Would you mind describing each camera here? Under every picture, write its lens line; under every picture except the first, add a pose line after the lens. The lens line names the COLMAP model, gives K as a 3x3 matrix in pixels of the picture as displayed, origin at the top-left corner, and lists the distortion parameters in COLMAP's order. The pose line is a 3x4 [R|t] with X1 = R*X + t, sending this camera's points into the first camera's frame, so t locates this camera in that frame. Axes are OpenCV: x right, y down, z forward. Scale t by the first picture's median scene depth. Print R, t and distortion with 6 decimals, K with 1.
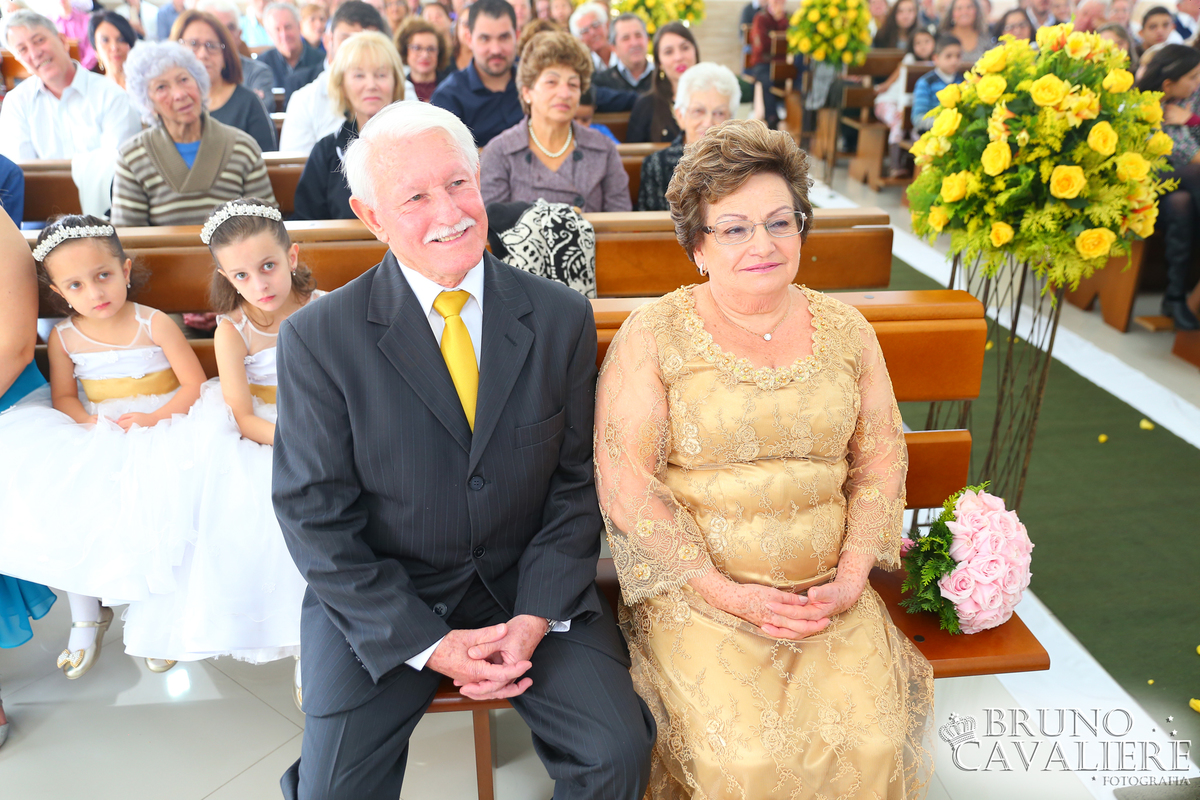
lens RADIAL K [[1011.1, 0, 600.0], [0, 1011.1, 400.0], [0, 0, 1]] dist [-0.009313, -0.002732]
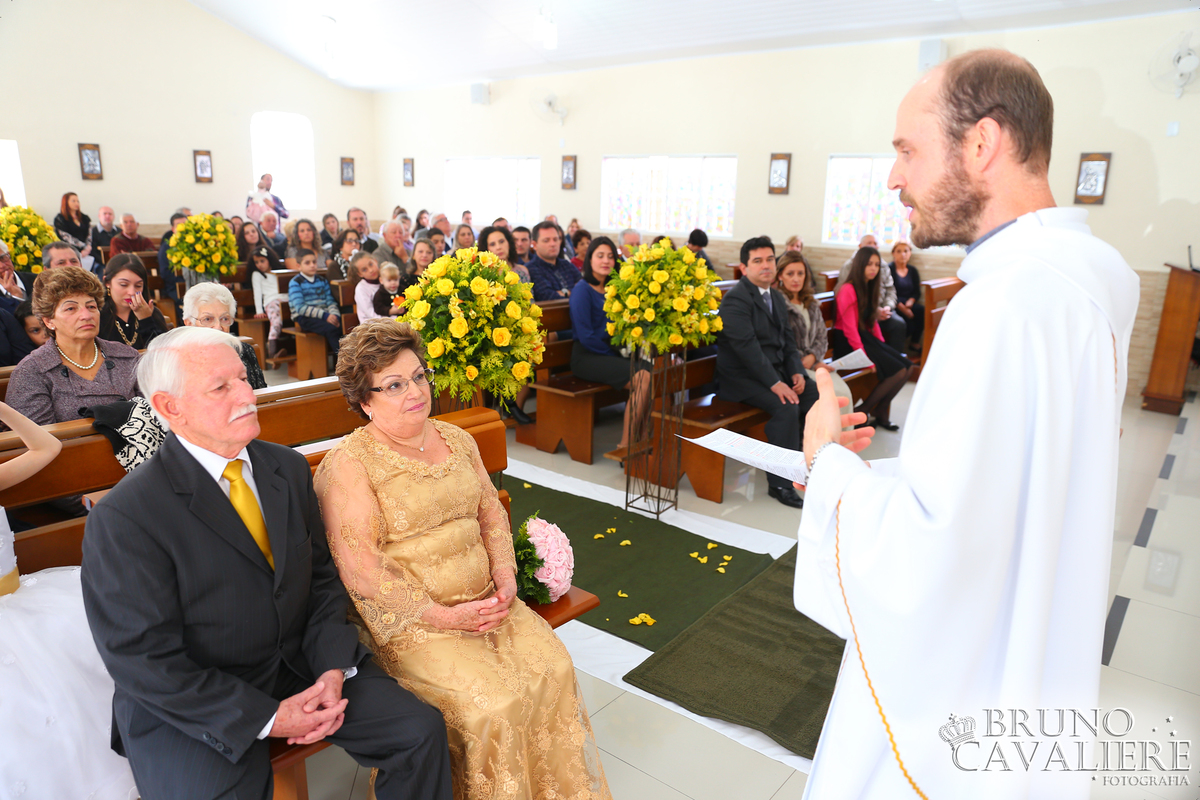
lens RADIAL K [[809.7, 0, 600.0], [0, 809.7, 400.0], [0, 0, 1]] dist [-0.109882, 0.078323]
pose [[0.742670, -0.155652, 0.651317, -0.304089], [0.252628, 0.965869, -0.057237, 0.003842], [-0.620178, 0.207049, 0.756644, -0.097426]]
